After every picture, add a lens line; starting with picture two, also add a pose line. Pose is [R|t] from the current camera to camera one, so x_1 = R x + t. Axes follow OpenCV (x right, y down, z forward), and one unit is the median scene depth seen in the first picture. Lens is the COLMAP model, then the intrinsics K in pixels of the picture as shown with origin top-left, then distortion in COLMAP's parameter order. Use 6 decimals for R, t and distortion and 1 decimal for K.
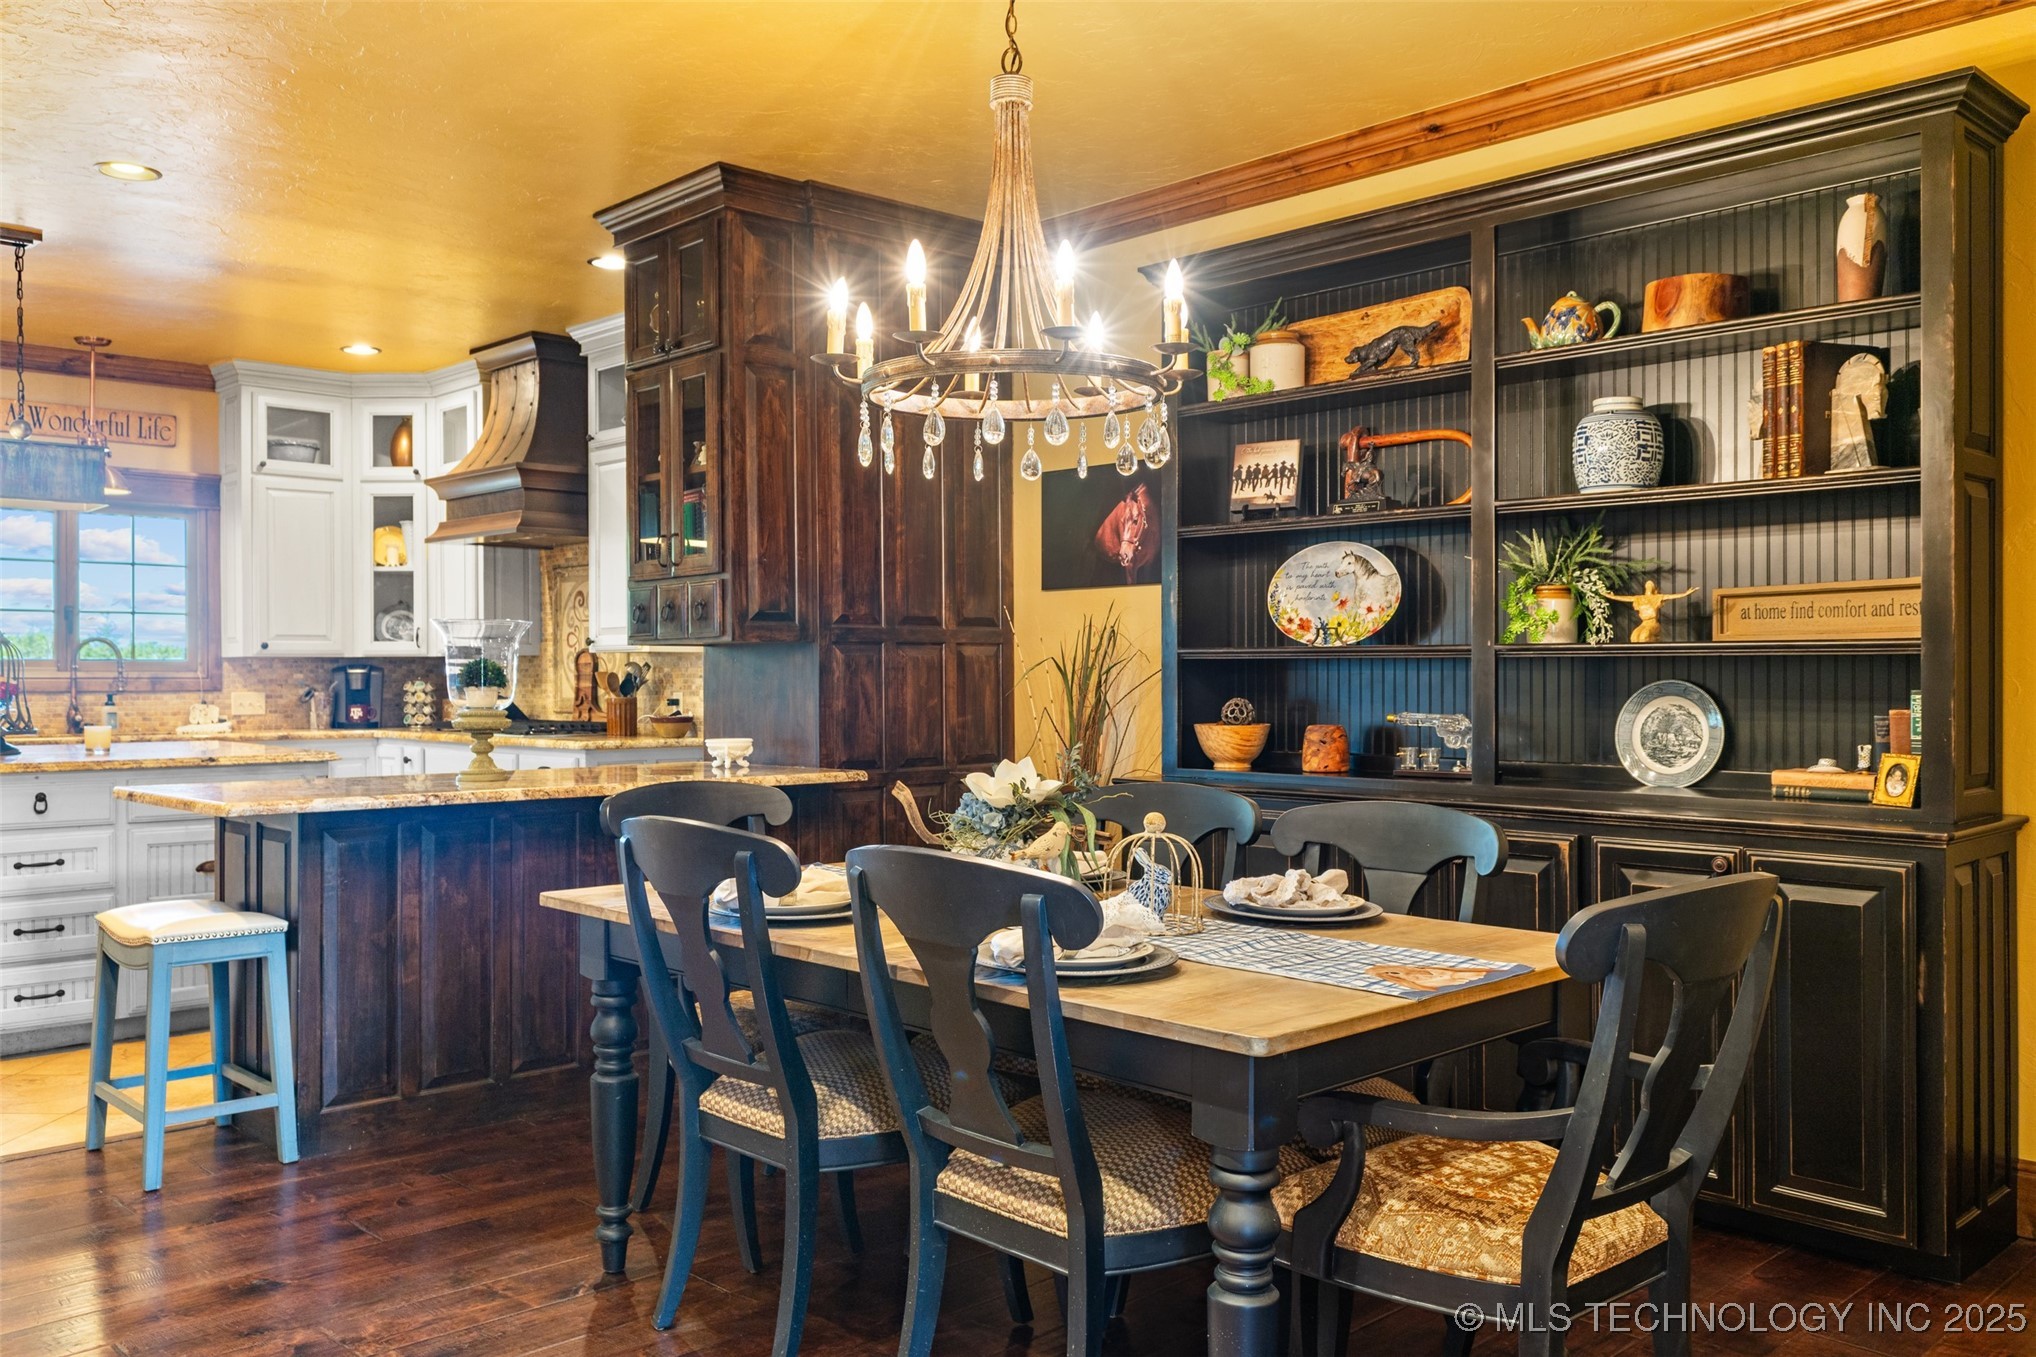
lens RADIAL K [[1630.0, 0, 1016.5], [0, 1630.0, 682.8], [0, 0, 1]] dist [0.011041, -0.030063]
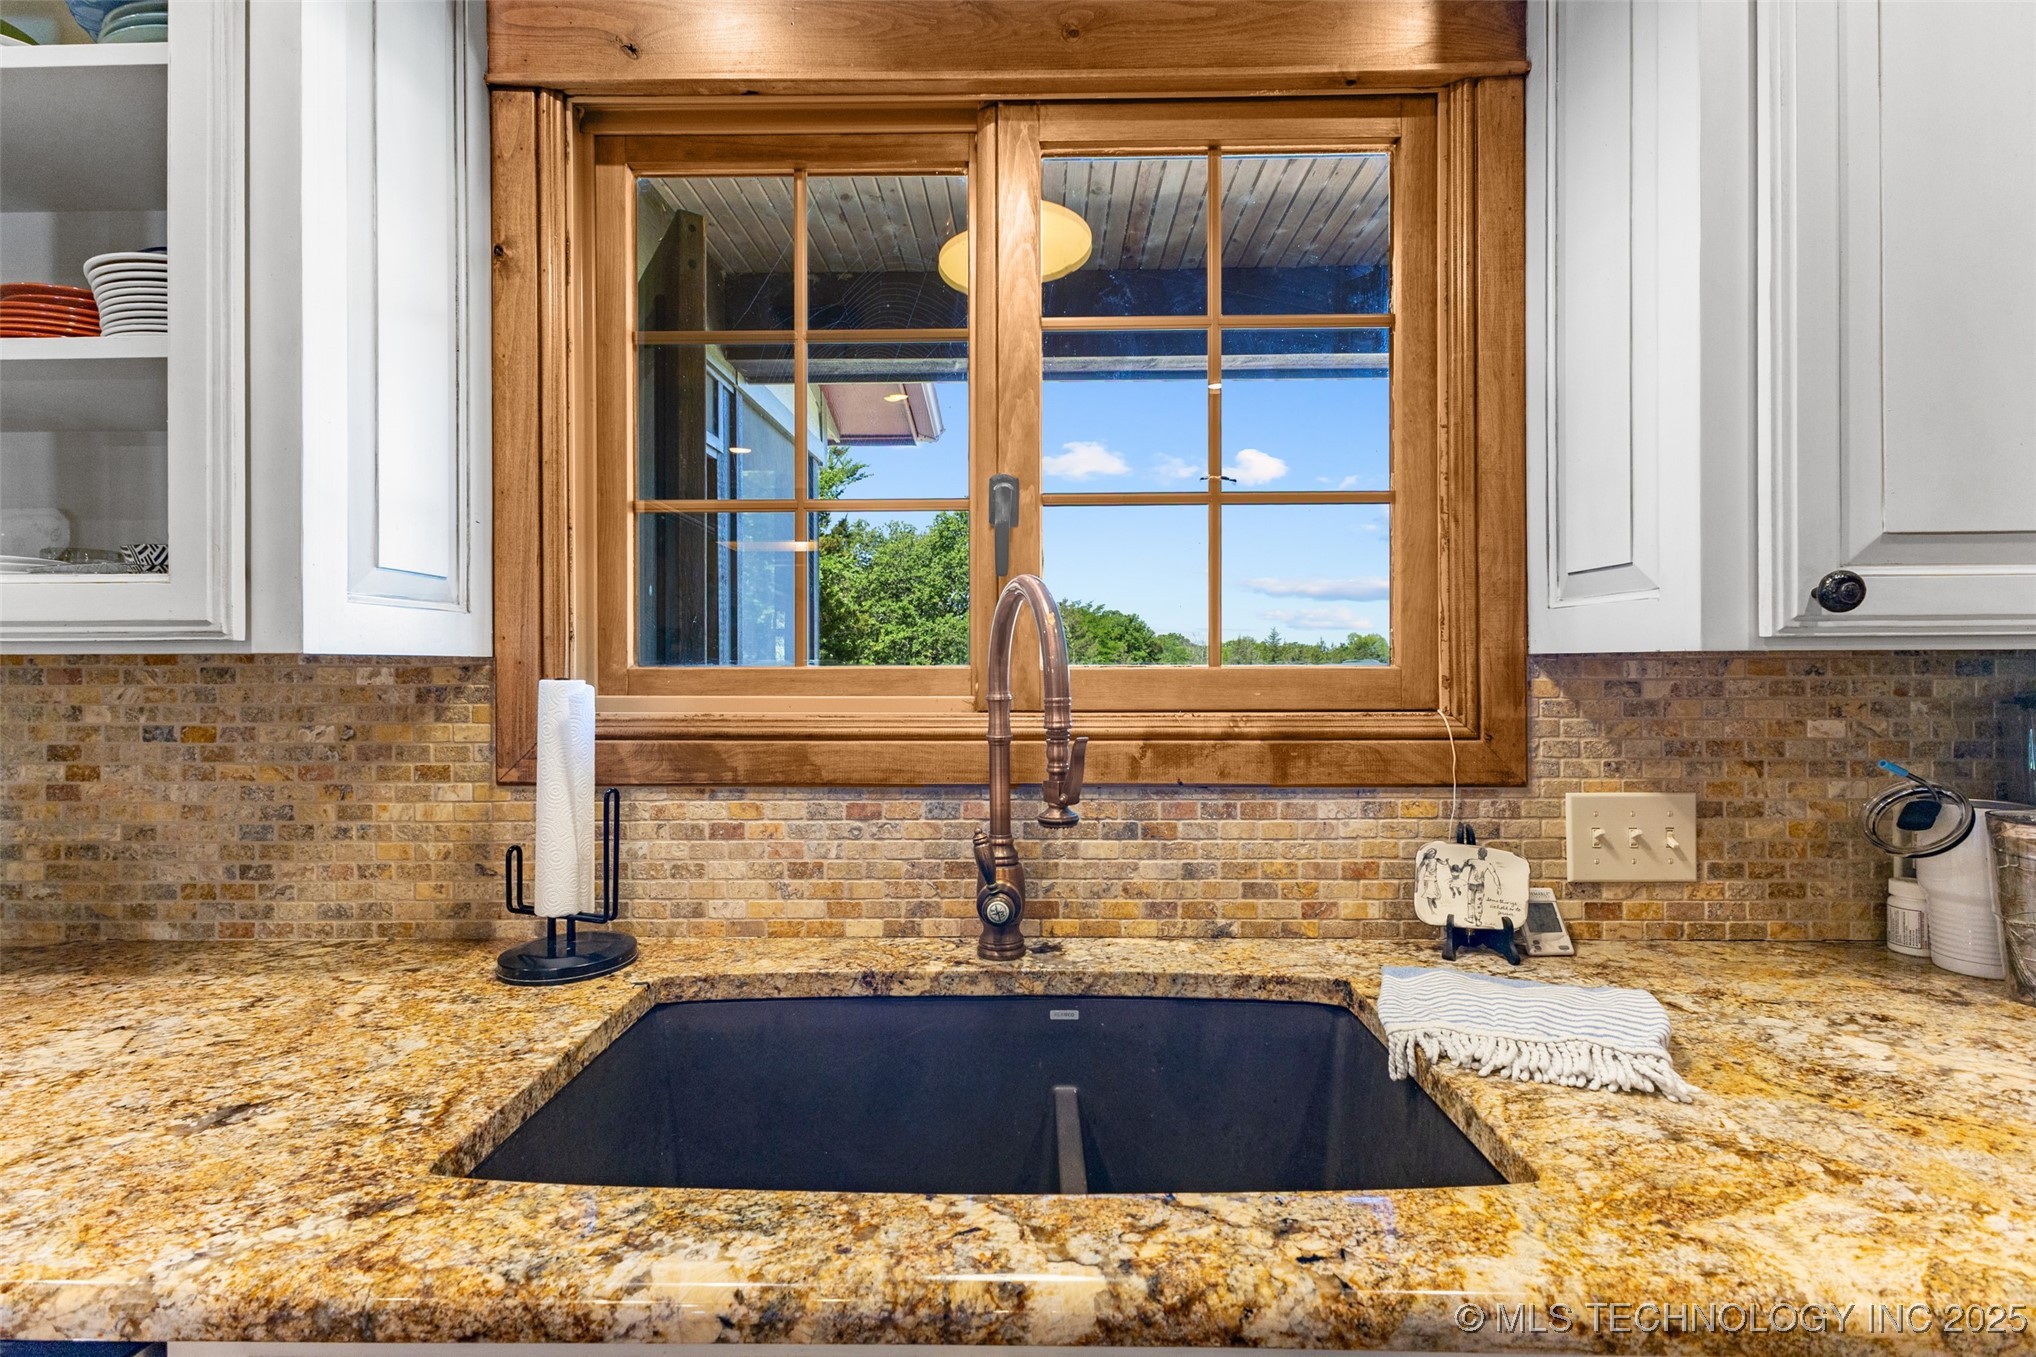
lens RADIAL K [[879.9, 0, 1018.8], [0, 879.9, 668.6], [0, 0, 1]] dist [0.004371, 0.001587]
pose [[0.709430, 0.001979, -0.704773, -0.884359], [0.001271, 0.999991, 0.004088, -0.028051], [0.704775, -0.003796, 0.709421, 1.674992]]
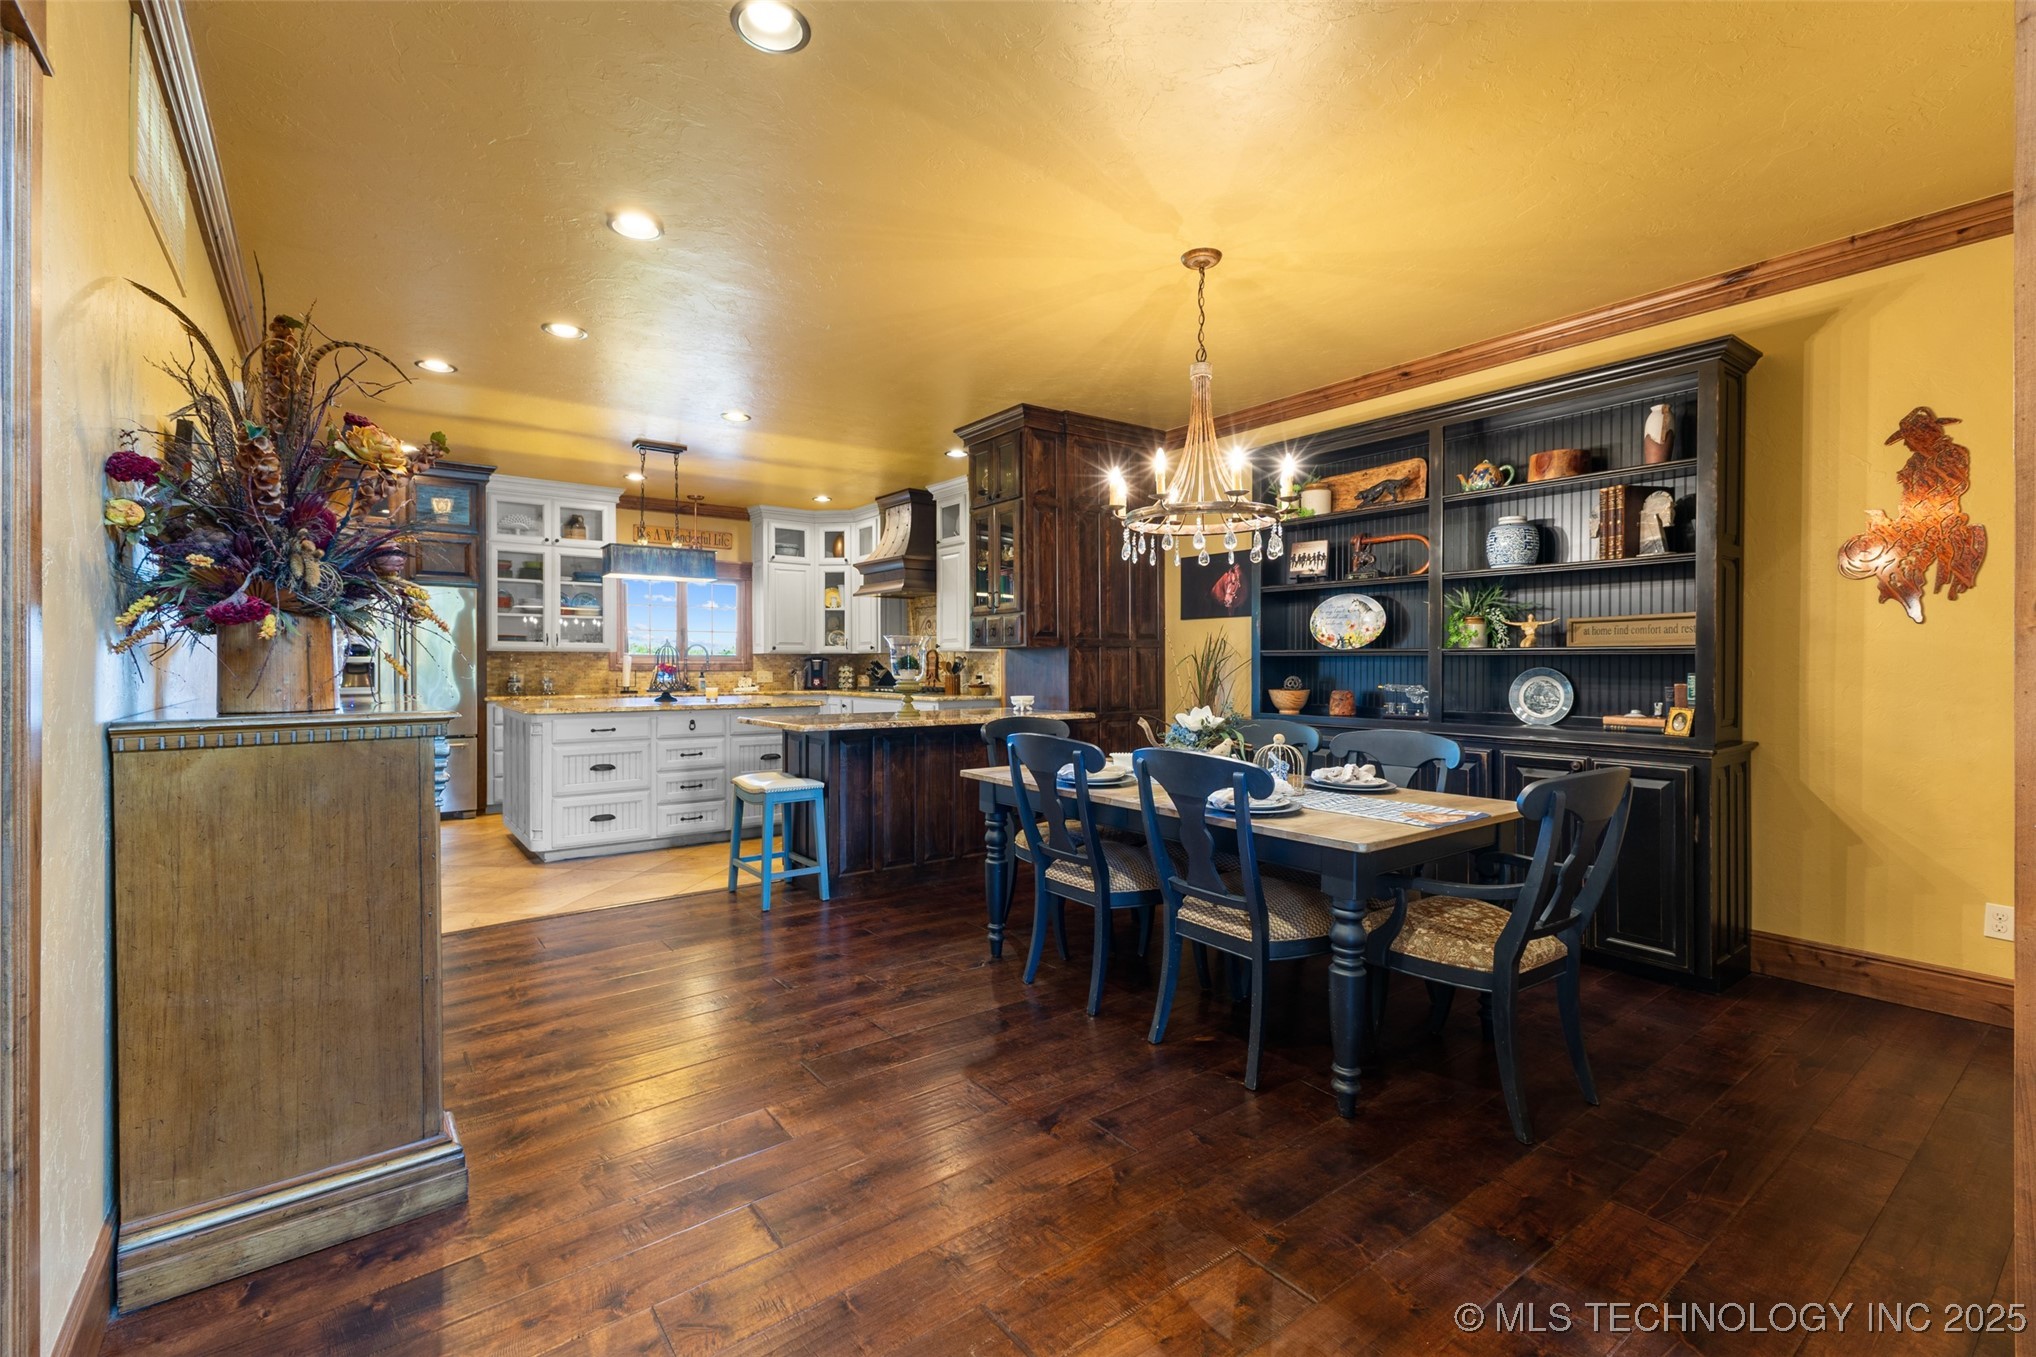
lens RADIAL K [[879.9, 0, 1013.5], [0, 879.9, 672.7], [0, 0, 1]] dist [0.004371, 0.001587]
pose [[0.992822, 0.003357, -0.119558, -0.077656], [-0.002580, 0.999975, 0.006653, -0.000843], [0.119577, -0.006297, 0.992805, -0.072306]]
